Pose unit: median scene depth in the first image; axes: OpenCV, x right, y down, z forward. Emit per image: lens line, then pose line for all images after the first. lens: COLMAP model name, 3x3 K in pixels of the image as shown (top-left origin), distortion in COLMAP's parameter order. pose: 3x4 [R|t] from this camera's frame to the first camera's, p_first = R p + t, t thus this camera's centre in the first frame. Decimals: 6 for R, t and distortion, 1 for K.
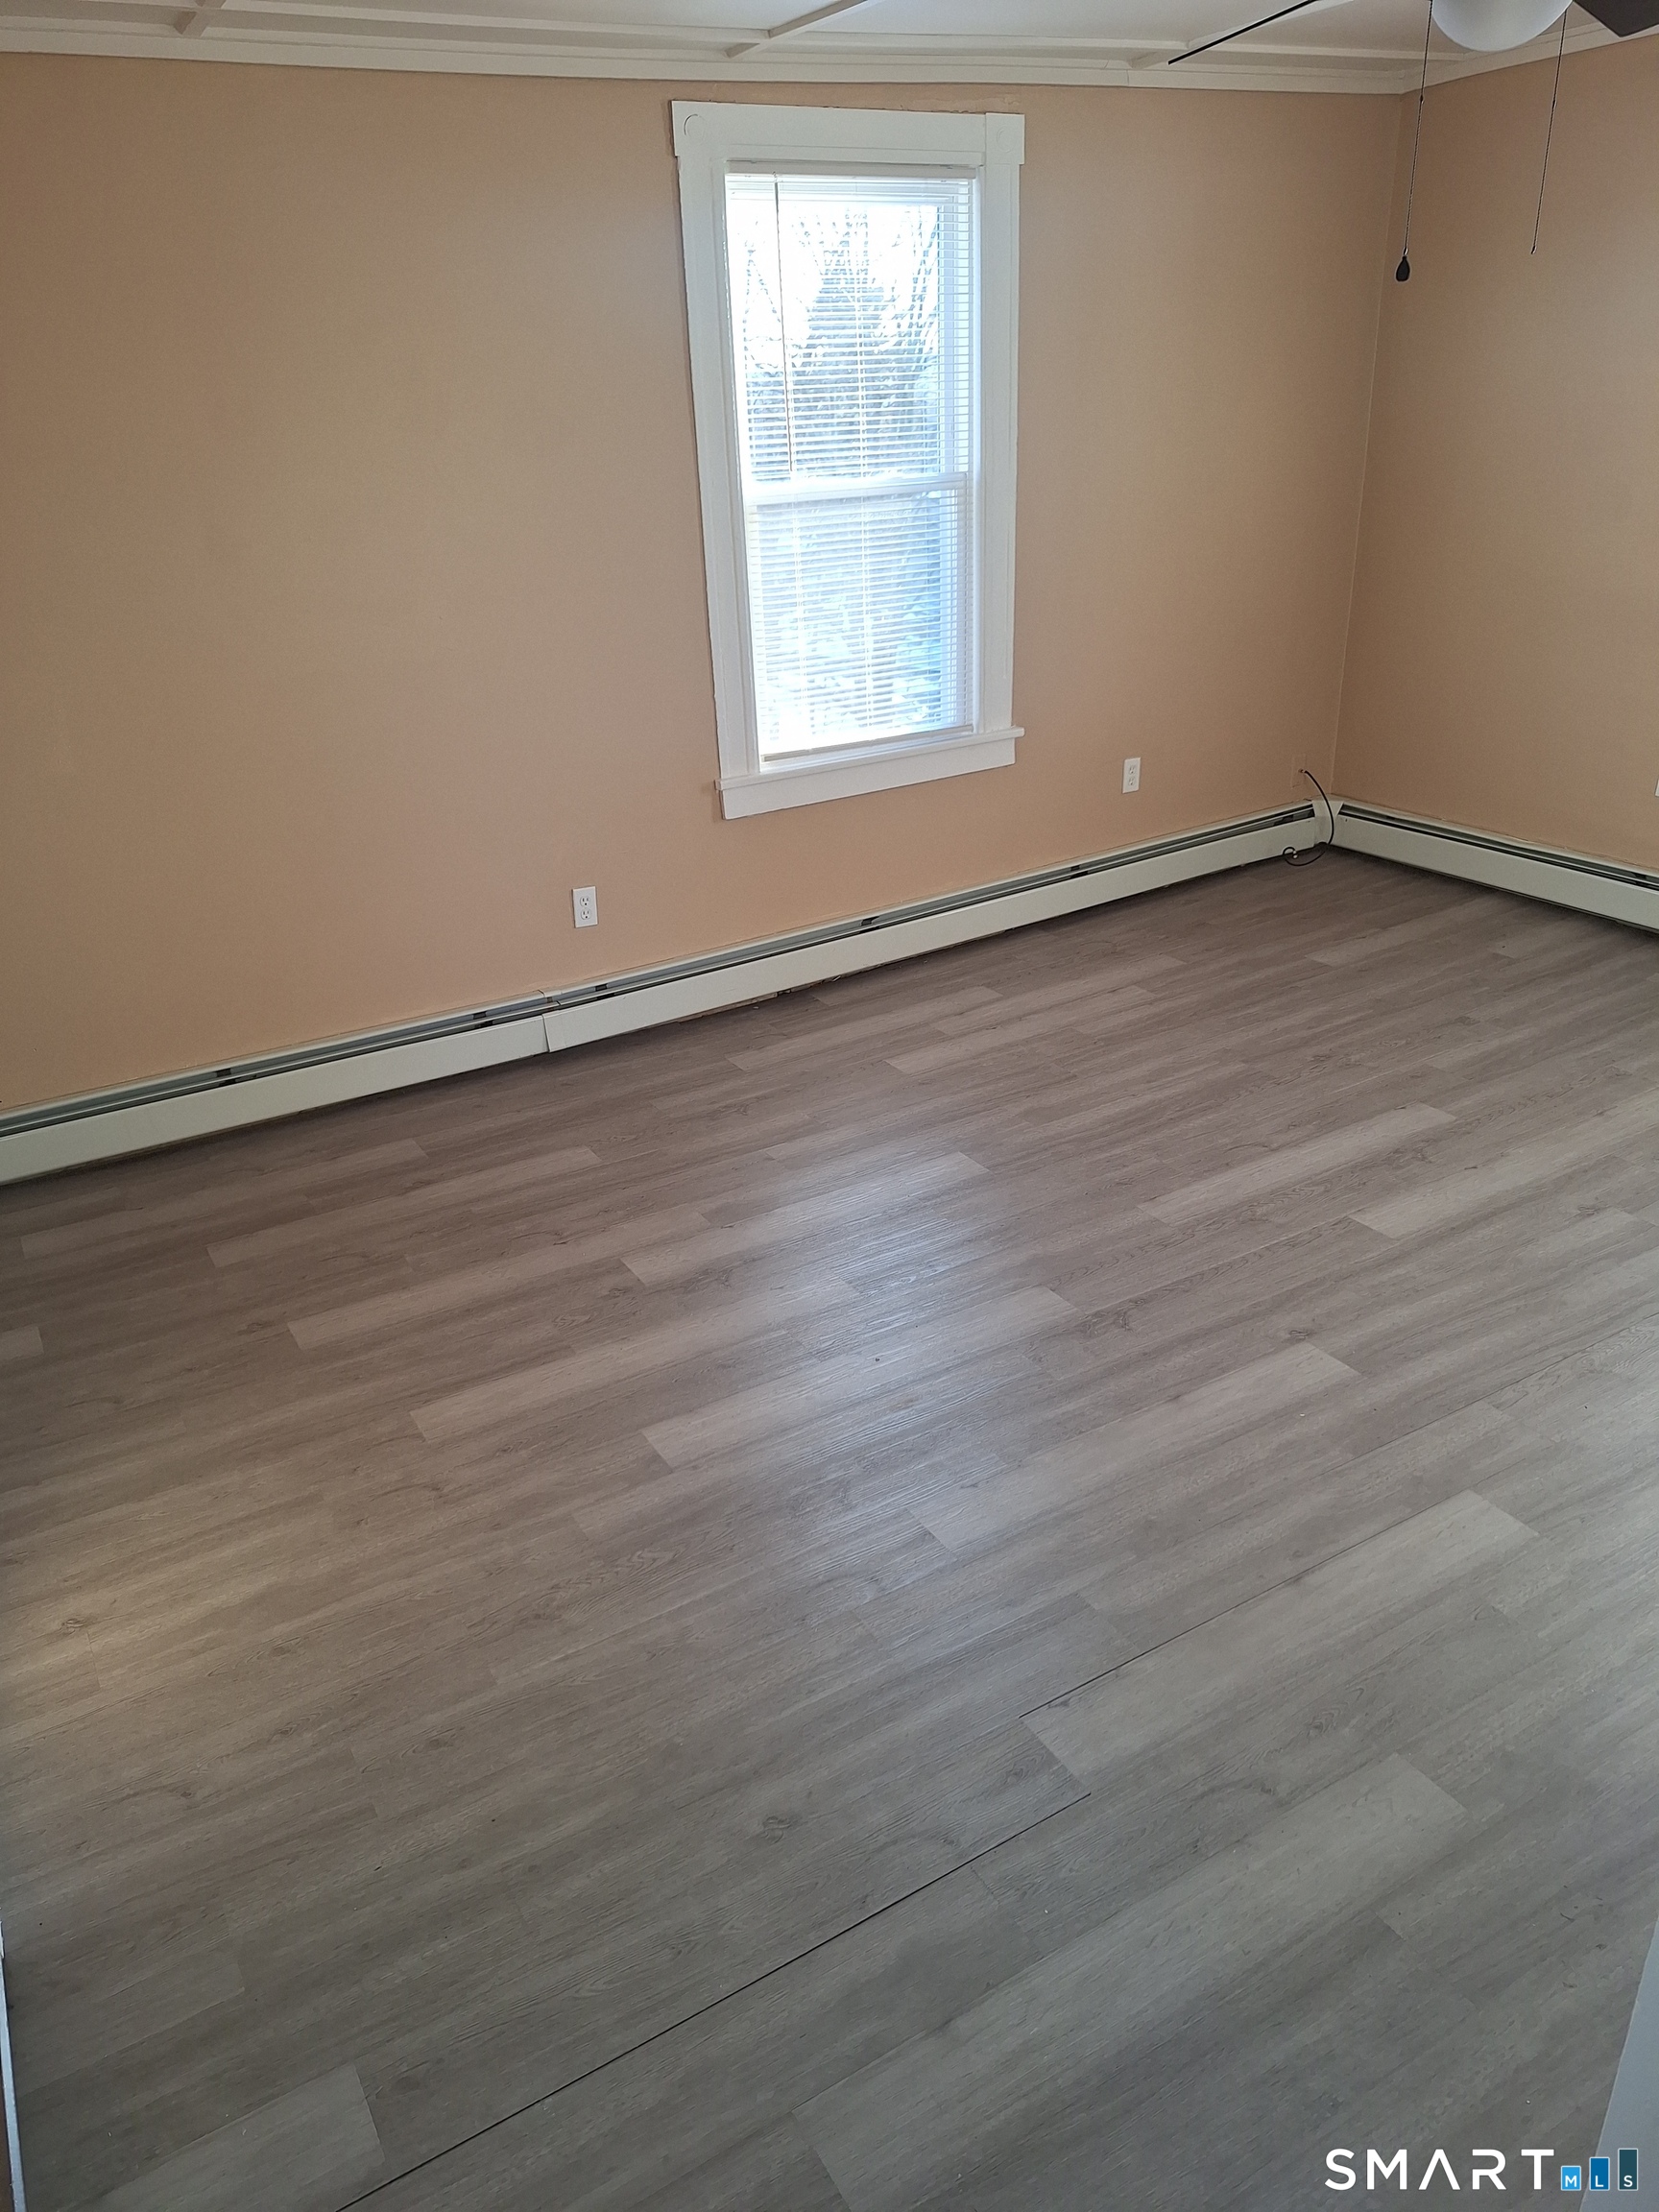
lens RADIAL K [[1504.4, 0, 815.3], [0, 1504.4, 1115.5], [0, 0, 1]] dist [0.051801, -0.005489]
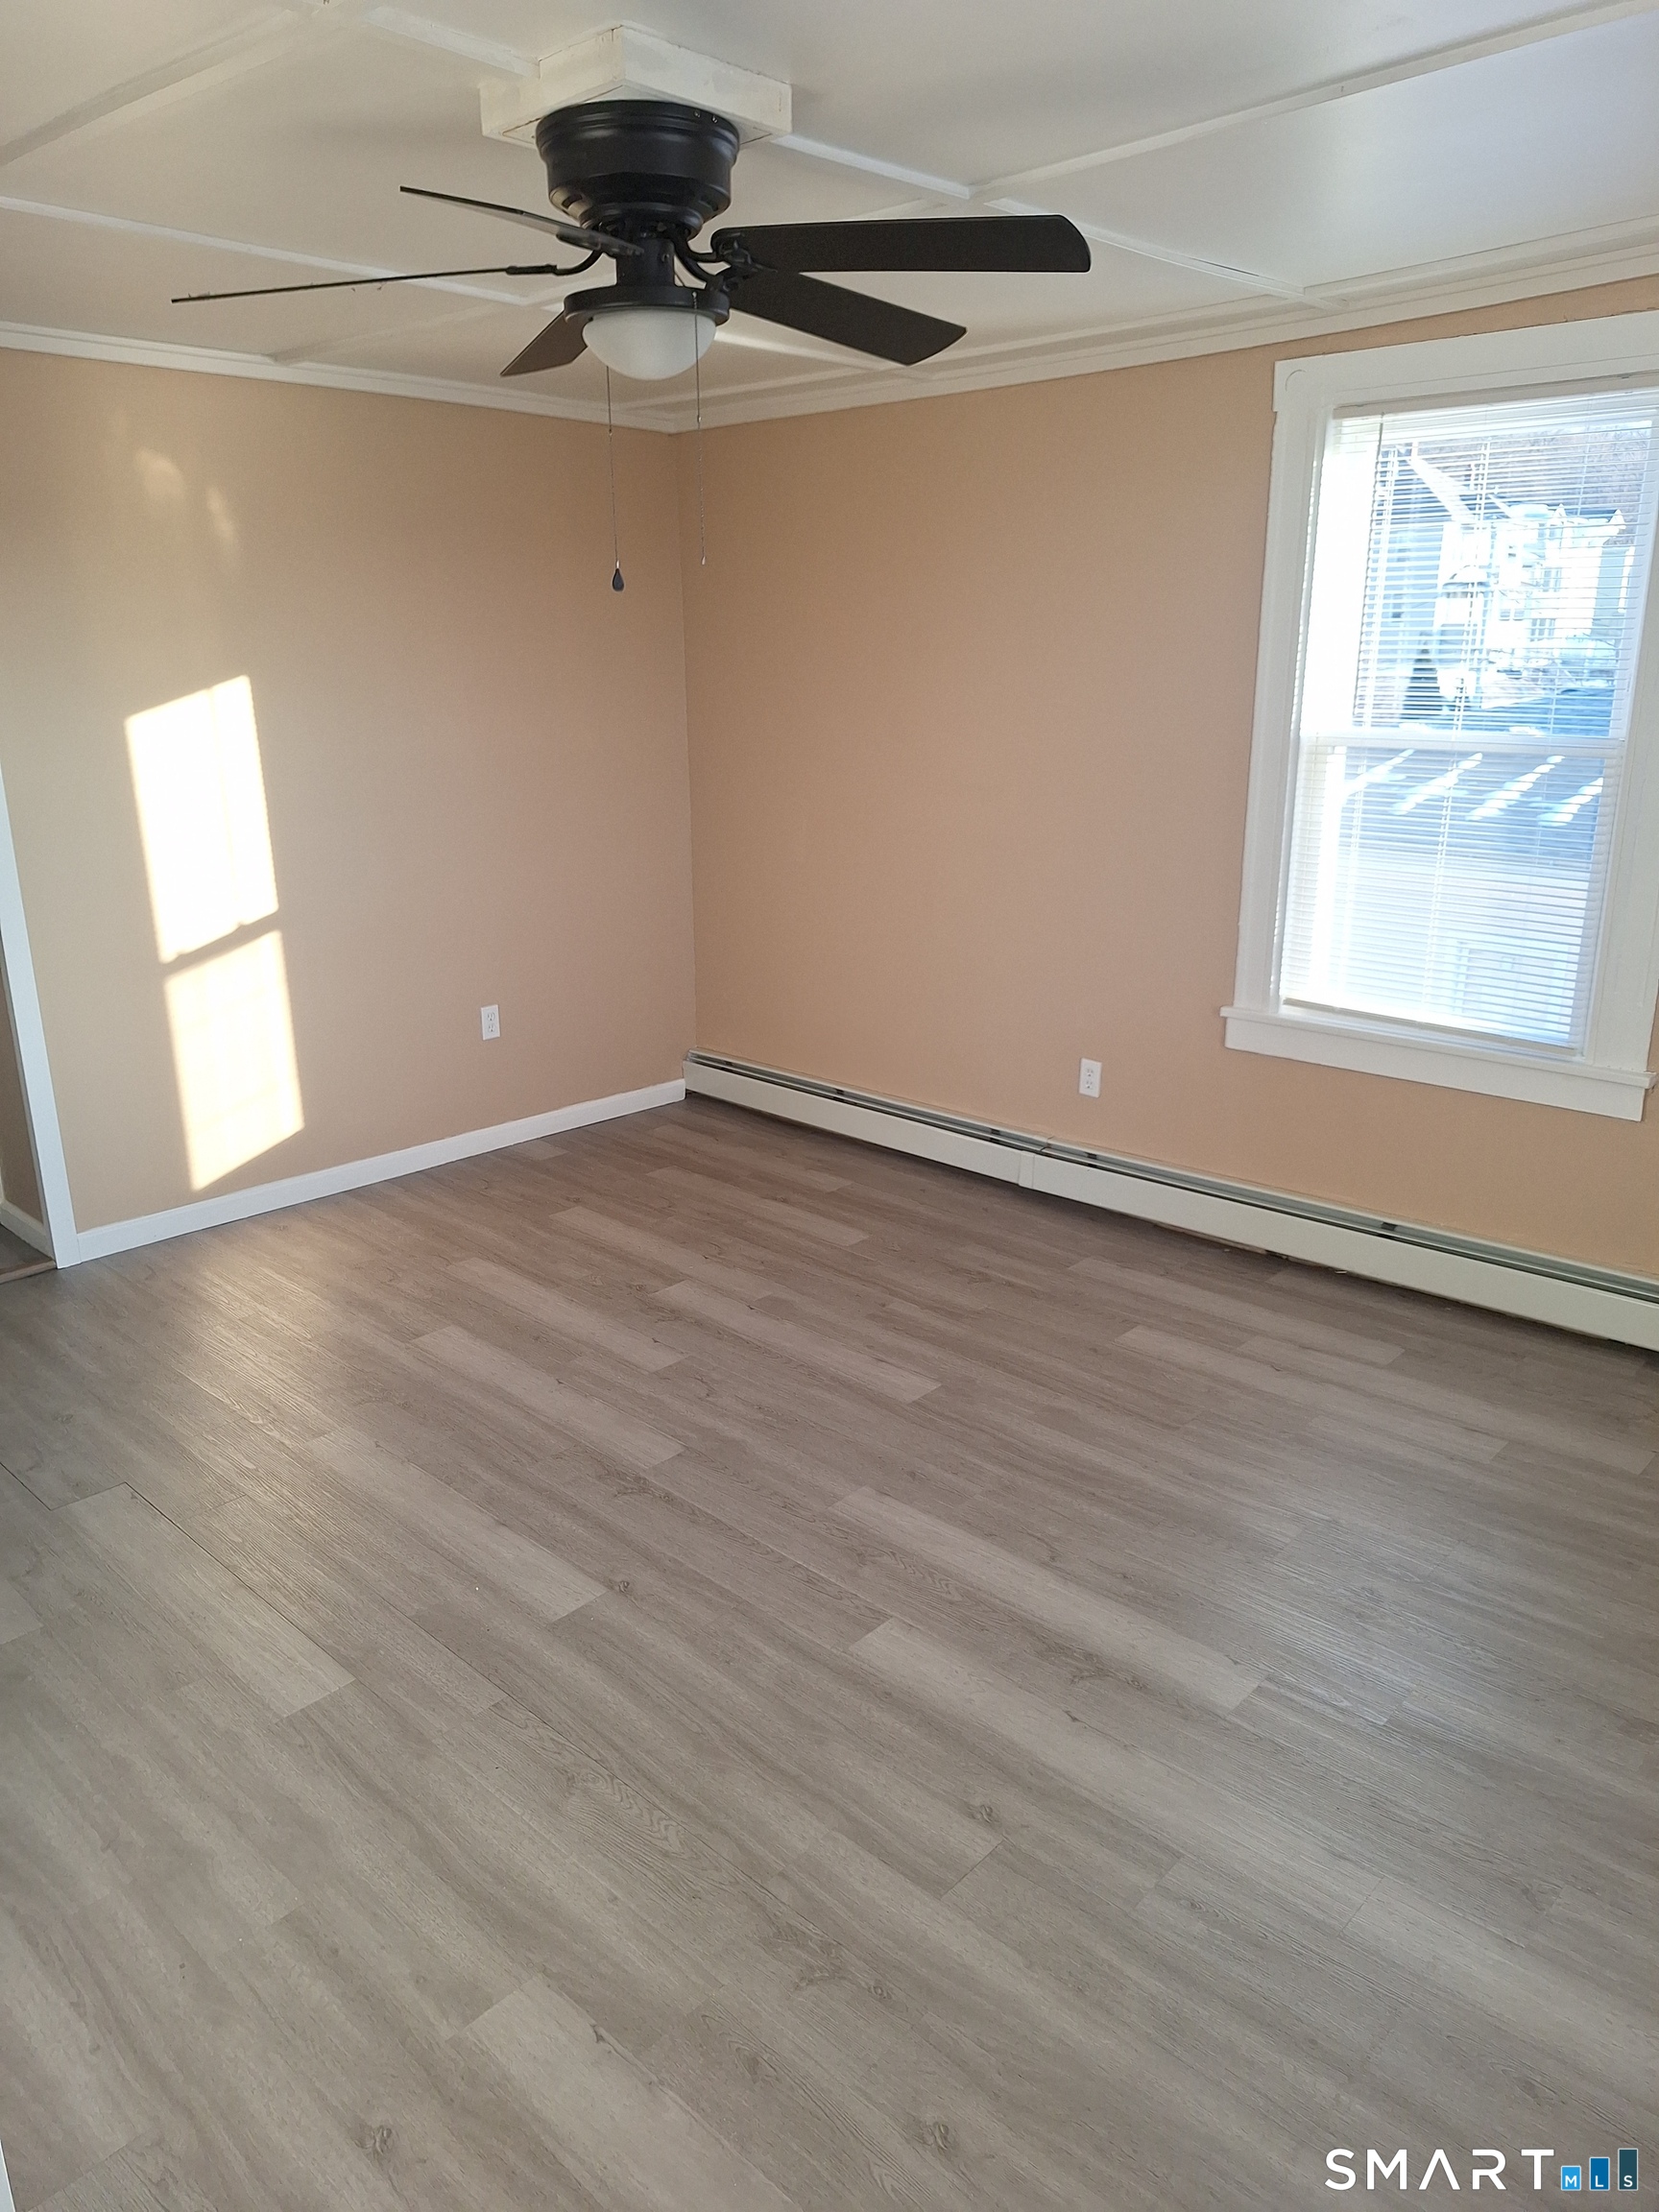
lens RADIAL K [[1504.4, 0, 813.8], [0, 1504.4, 1089.9], [0, 0, 1]] dist [0.051801, -0.005489]
pose [[0.286784, 0.320490, -0.902796, 0.884076], [-0.407852, 0.893557, 0.187651, -0.292854], [0.866840, 0.314392, 0.386970, 0.489438]]
